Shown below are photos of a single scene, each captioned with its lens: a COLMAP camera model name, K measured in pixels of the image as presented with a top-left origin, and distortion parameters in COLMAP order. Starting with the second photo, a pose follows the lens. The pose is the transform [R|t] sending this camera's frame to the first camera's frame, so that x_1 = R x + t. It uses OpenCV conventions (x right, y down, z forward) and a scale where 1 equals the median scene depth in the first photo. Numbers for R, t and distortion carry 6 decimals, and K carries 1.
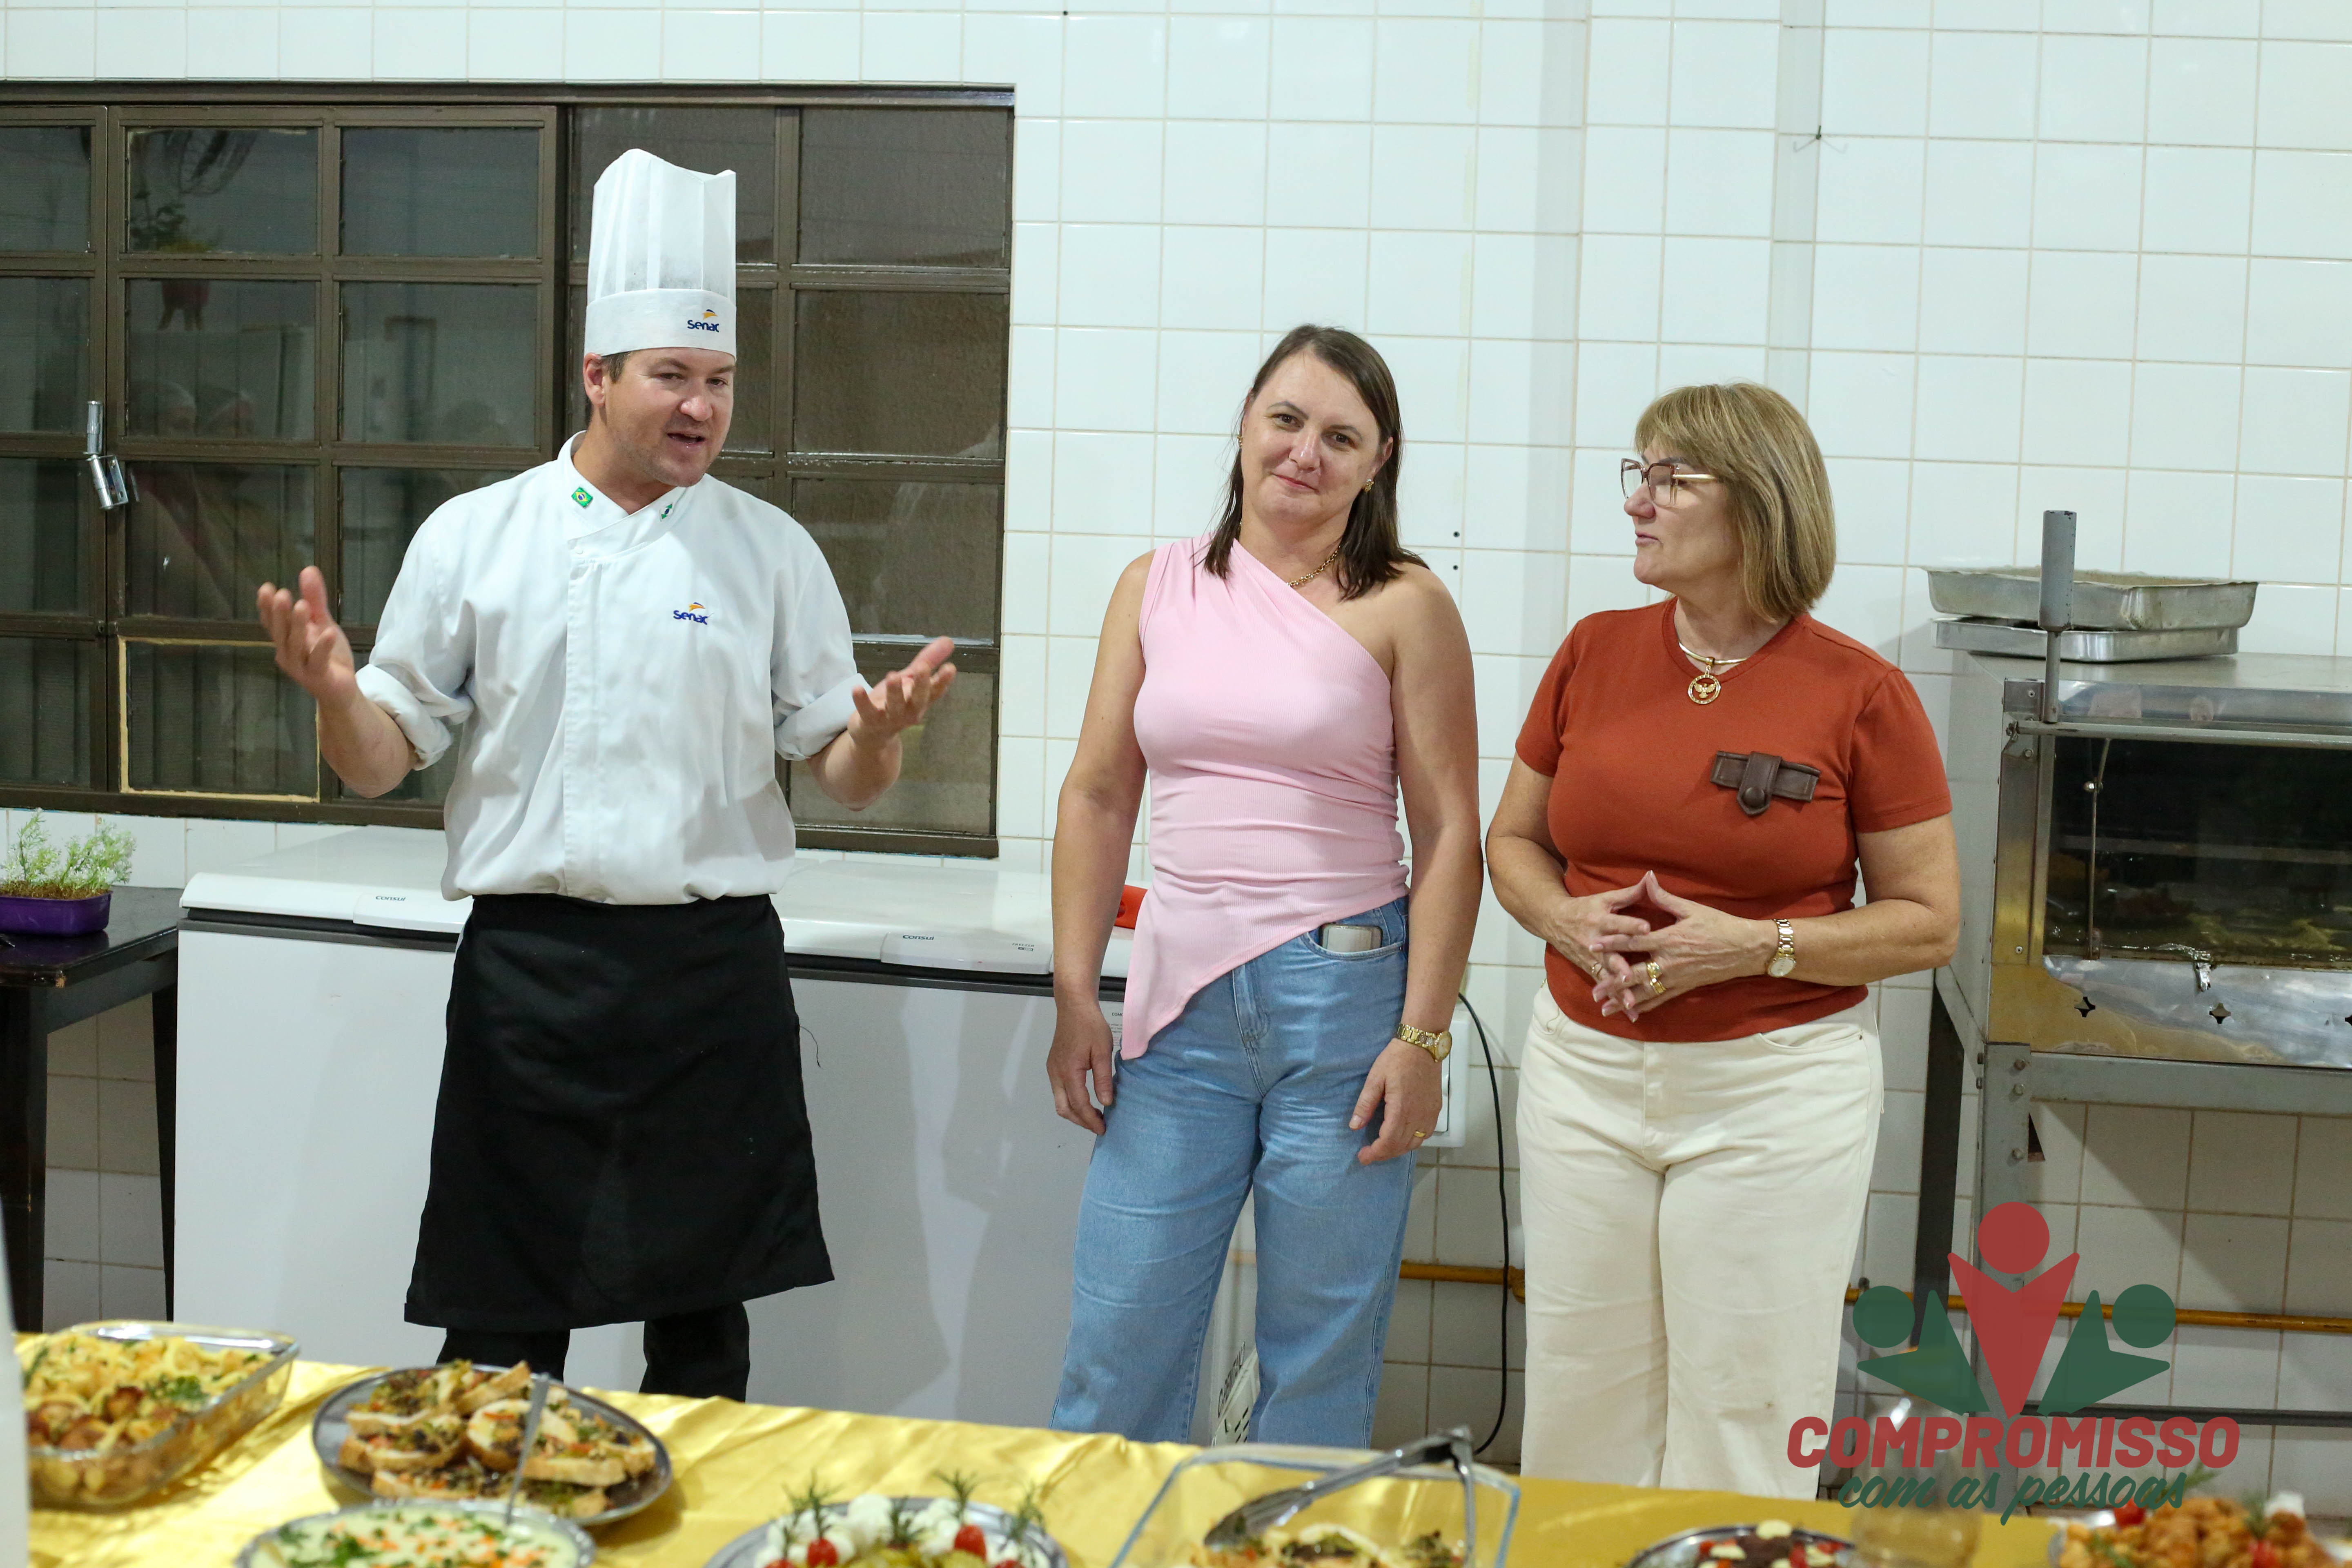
lens RADIAL K [[3676.0, 0, 1008.0], [0, 3676.0, 783.9], [0, 0, 1]] dist [-0.089272, -0.090616]
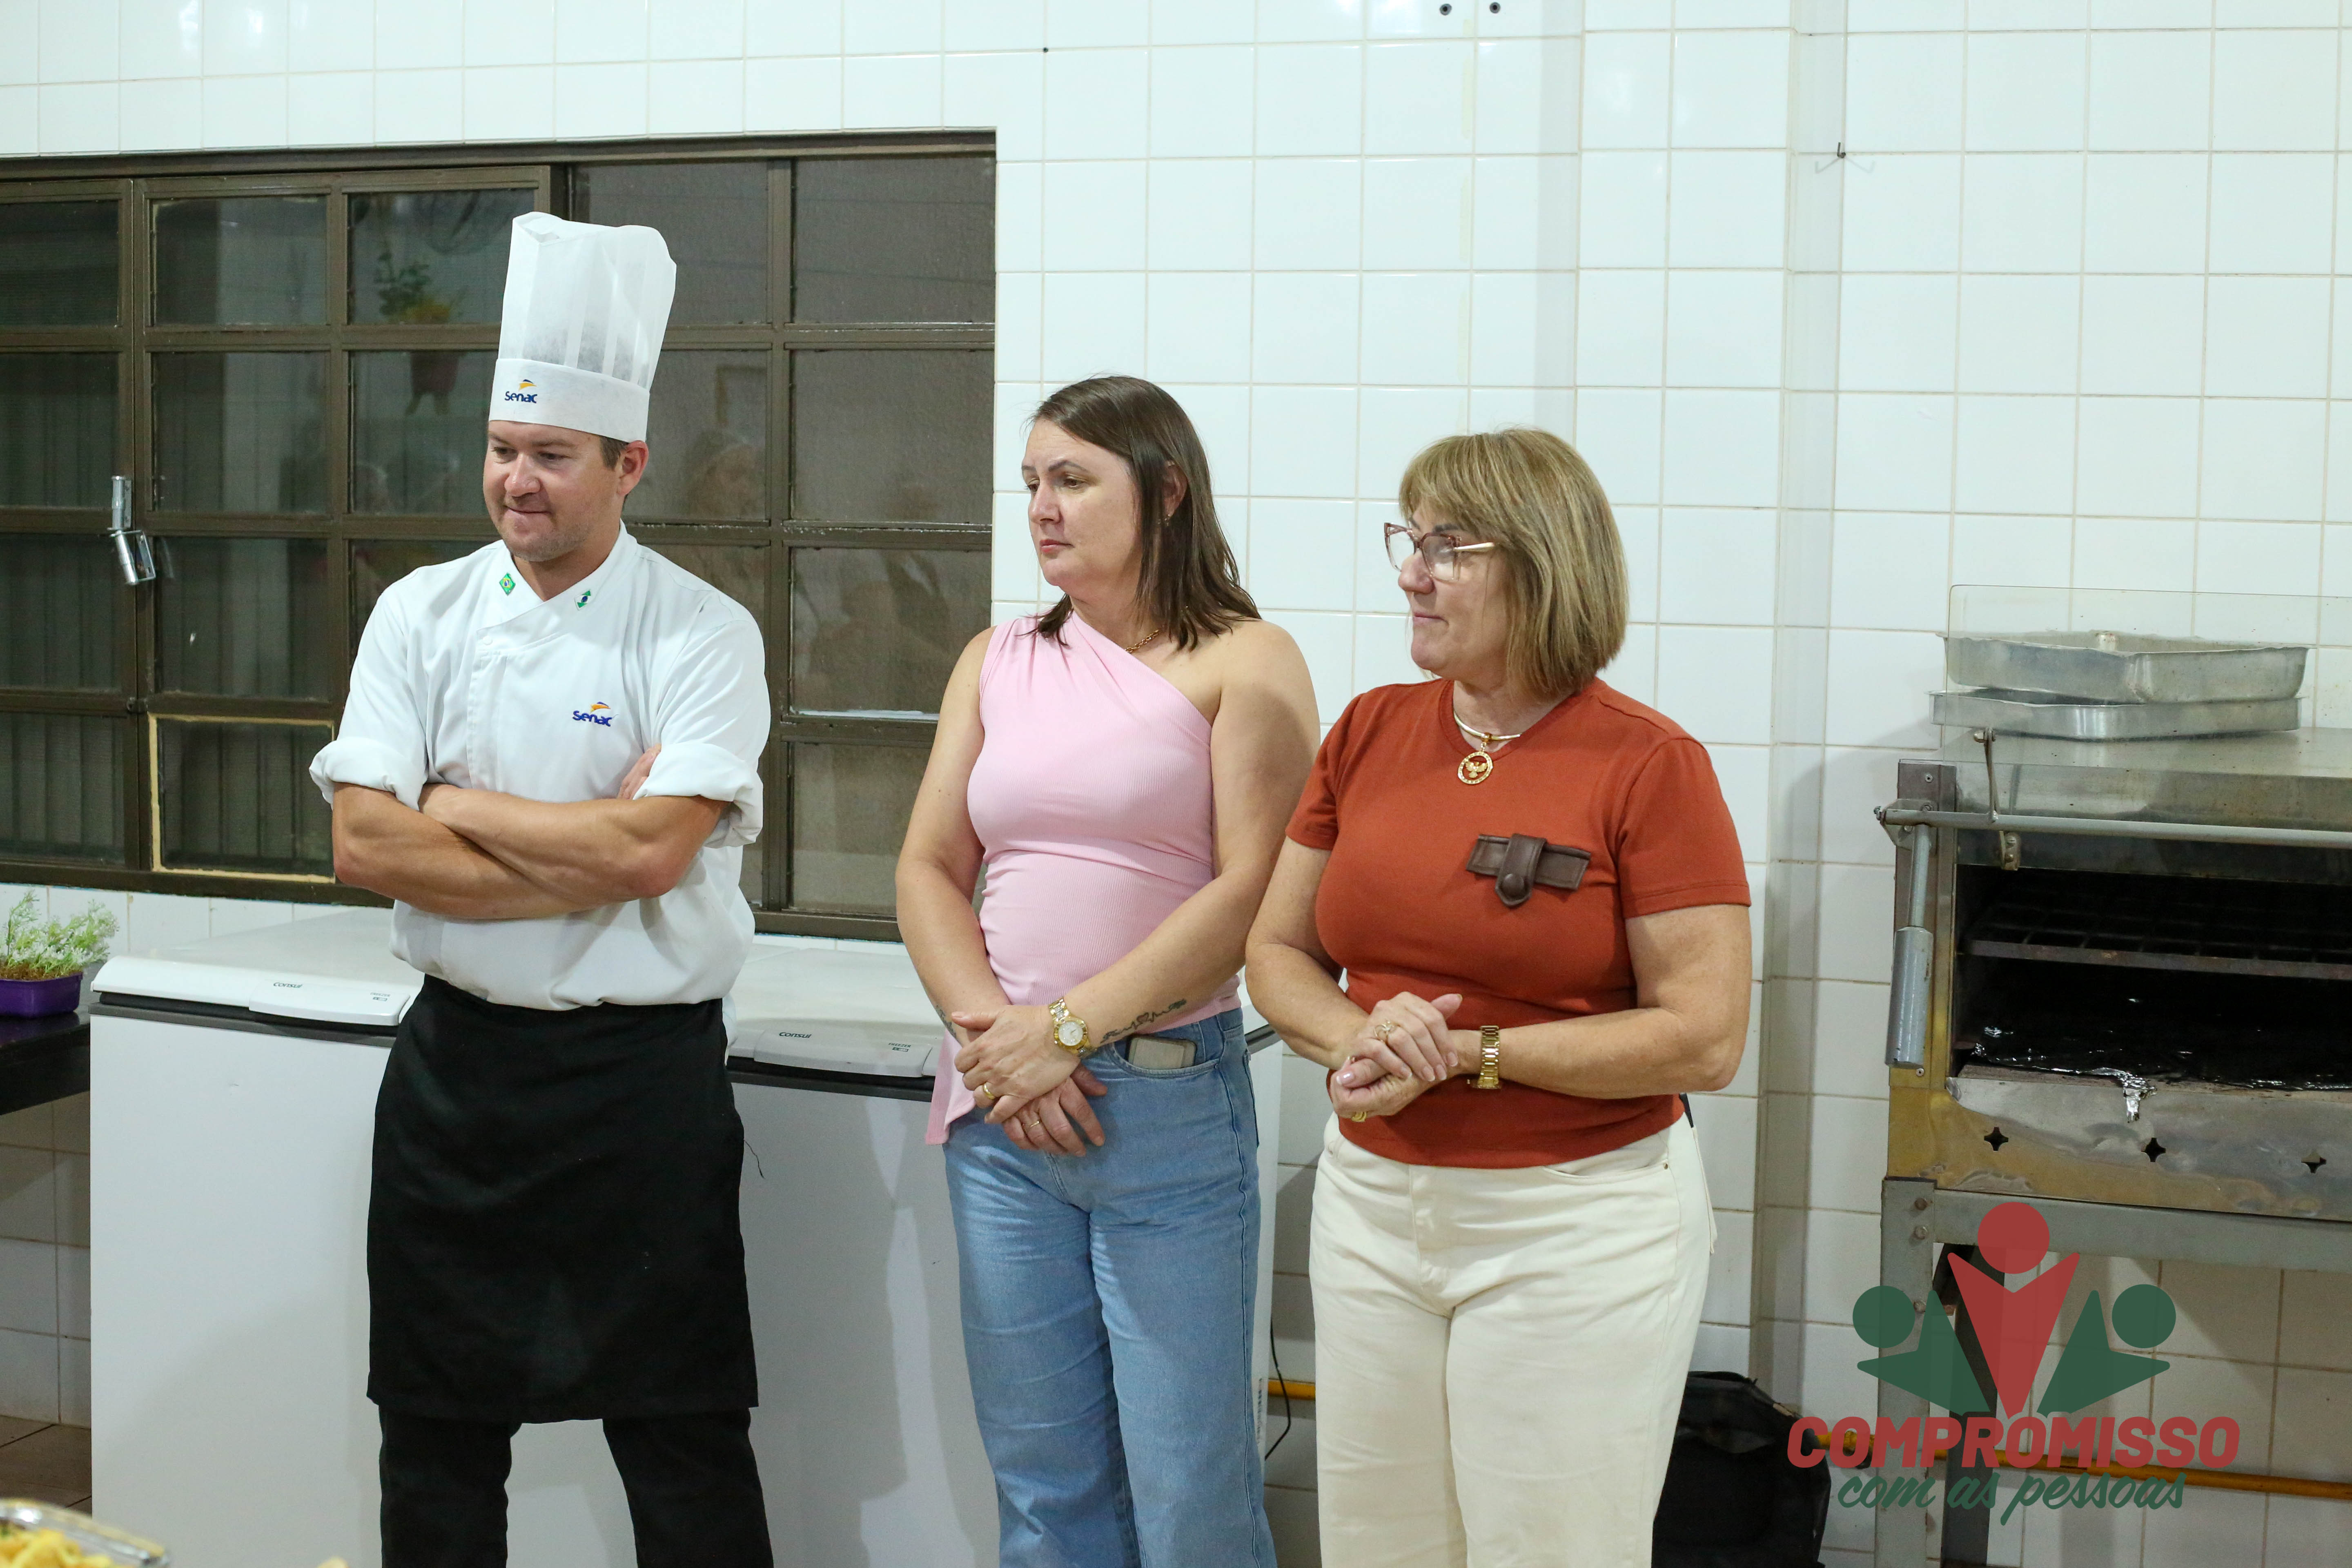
lens RADIAL K [[3676.0, 0, 1008.0], [0, 3676.0, 783.9], [0, 0, 1]] dist [-0.089272, -0.090616]
pose [[0.980783, 0.001598, -0.195095, 0.196259], [-0.004968, 0.999847, -0.016788, -0.006347], [0.195038, 0.017435, 0.980641, 0.081077]]
